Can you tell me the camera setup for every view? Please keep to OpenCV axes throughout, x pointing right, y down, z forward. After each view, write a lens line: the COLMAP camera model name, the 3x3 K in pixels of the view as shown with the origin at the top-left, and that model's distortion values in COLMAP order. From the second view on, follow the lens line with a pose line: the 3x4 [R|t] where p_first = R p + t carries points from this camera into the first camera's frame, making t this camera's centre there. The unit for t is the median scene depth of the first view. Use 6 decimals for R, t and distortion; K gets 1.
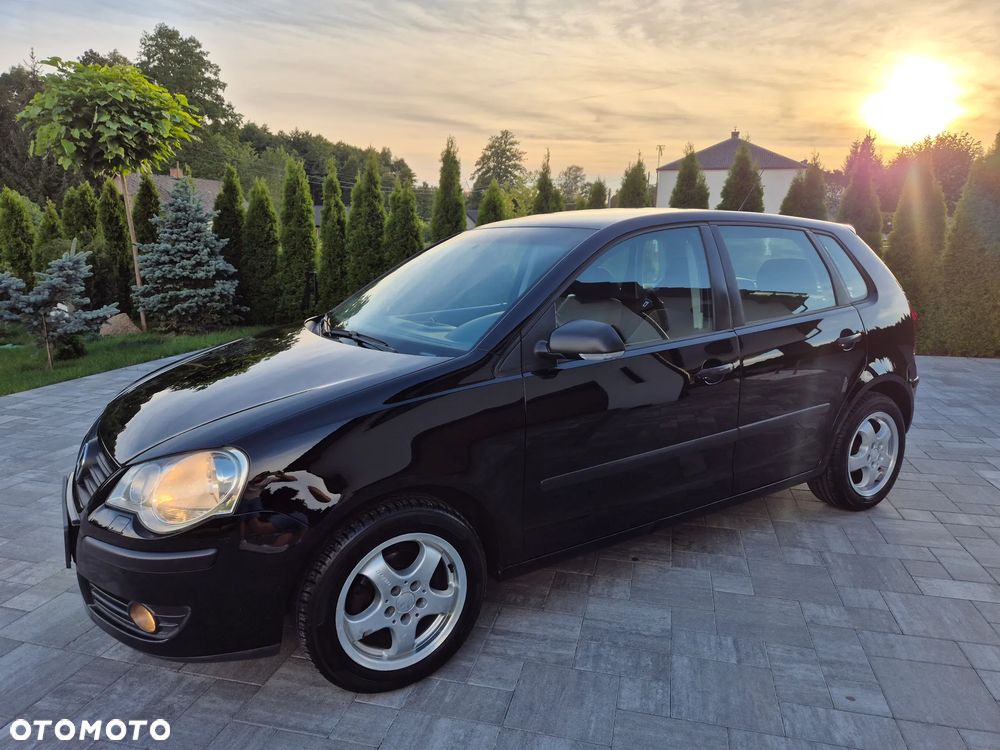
lens RADIAL K [[688.1, 0, 500.0], [0, 688.1, 348.5], [0, 0, 1]] dist [0.088635, -0.072931]
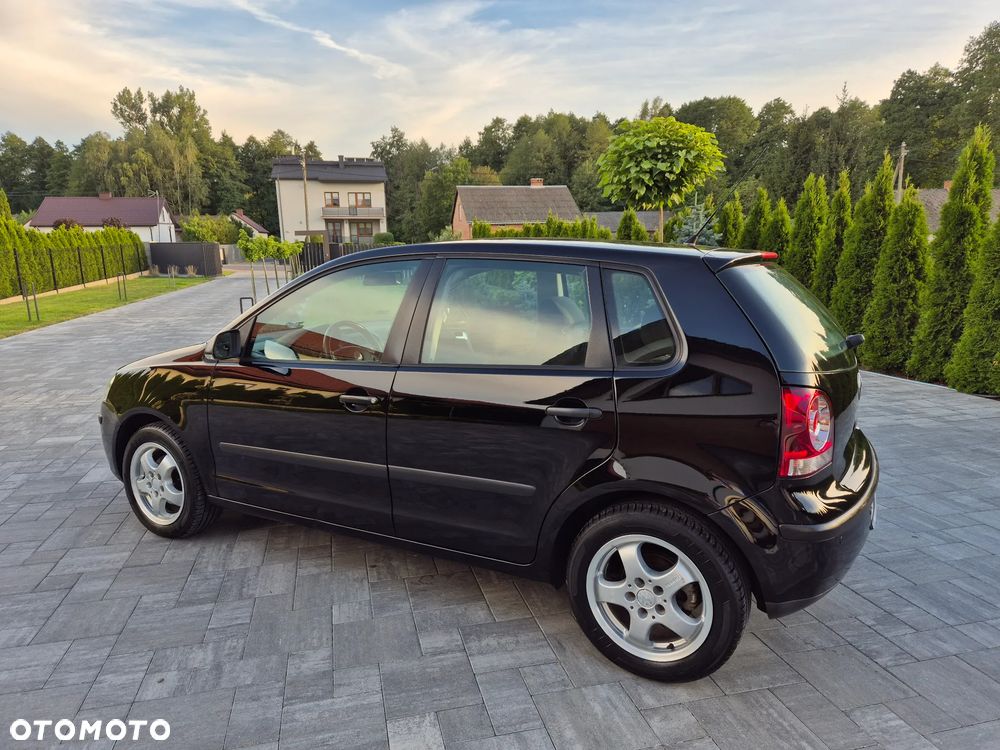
lens RADIAL K [[668.1, 0, 502.9], [0, 668.1, 371.7], [0, 0, 1]] dist [0.081815, -0.071249]
pose [[0.475885, 0.153066, -0.866086, 1.102443], [-0.138998, 0.985453, 0.097787, -0.122433], [0.868454, 0.073849, 0.490238, 0.605055]]
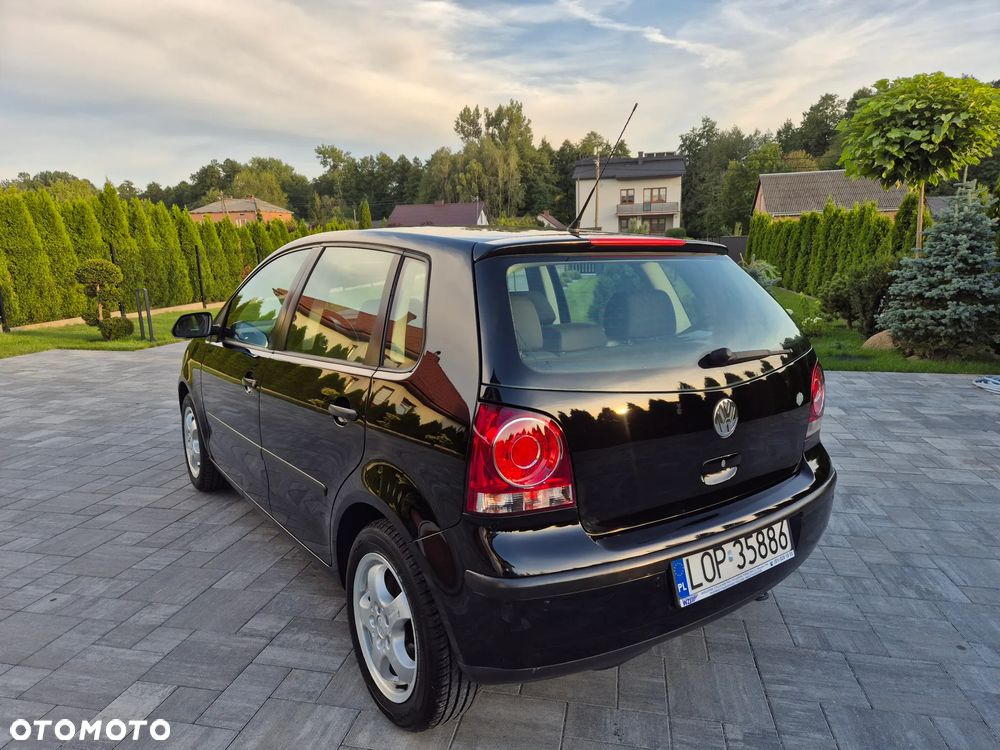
lens RADIAL K [[667.6, 0, 499.7], [0, 667.6, 378.7], [0, 0, 1]] dist [0.098499, -0.090612]
pose [[0.045564, 0.186946, -0.981313, 1.181310], [-0.154626, 0.971814, 0.177957, -0.195309], [0.986922, 0.143628, 0.073187, 1.137820]]
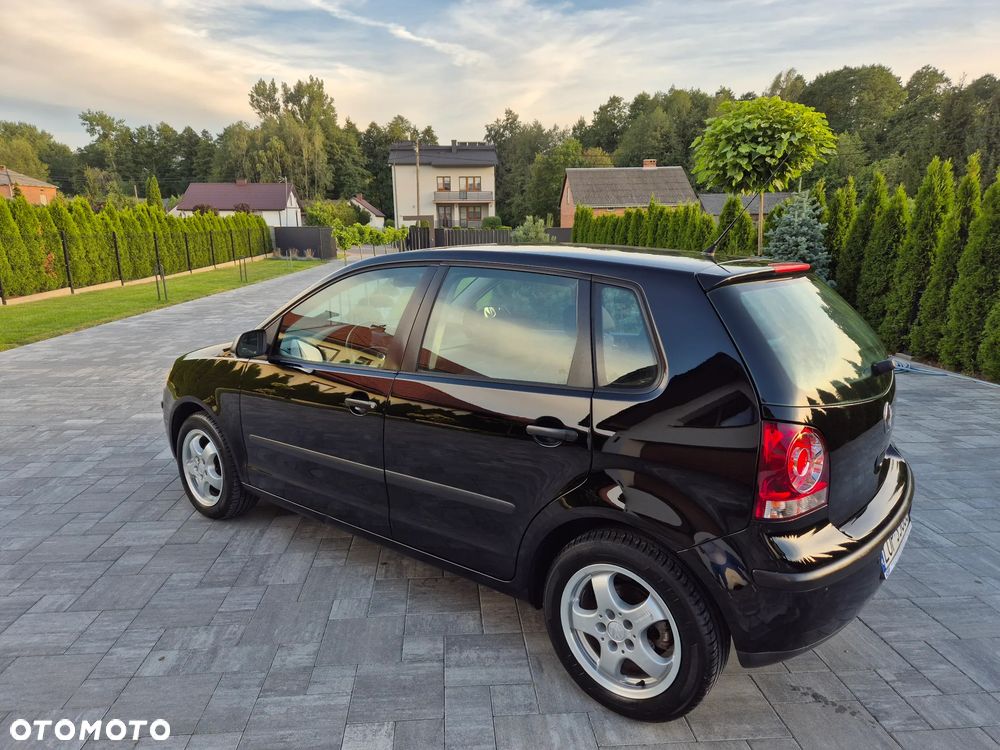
lens RADIAL K [[669.4, 0, 497.3], [0, 669.4, 374.0], [0, 0, 1]] dist [0.081812, -0.068519]
pose [[0.318875, 0.193353, -0.927865, 1.140662], [-0.156487, 0.976275, 0.149662, -0.175653], [0.934789, 0.097475, 0.341567, 0.732427]]
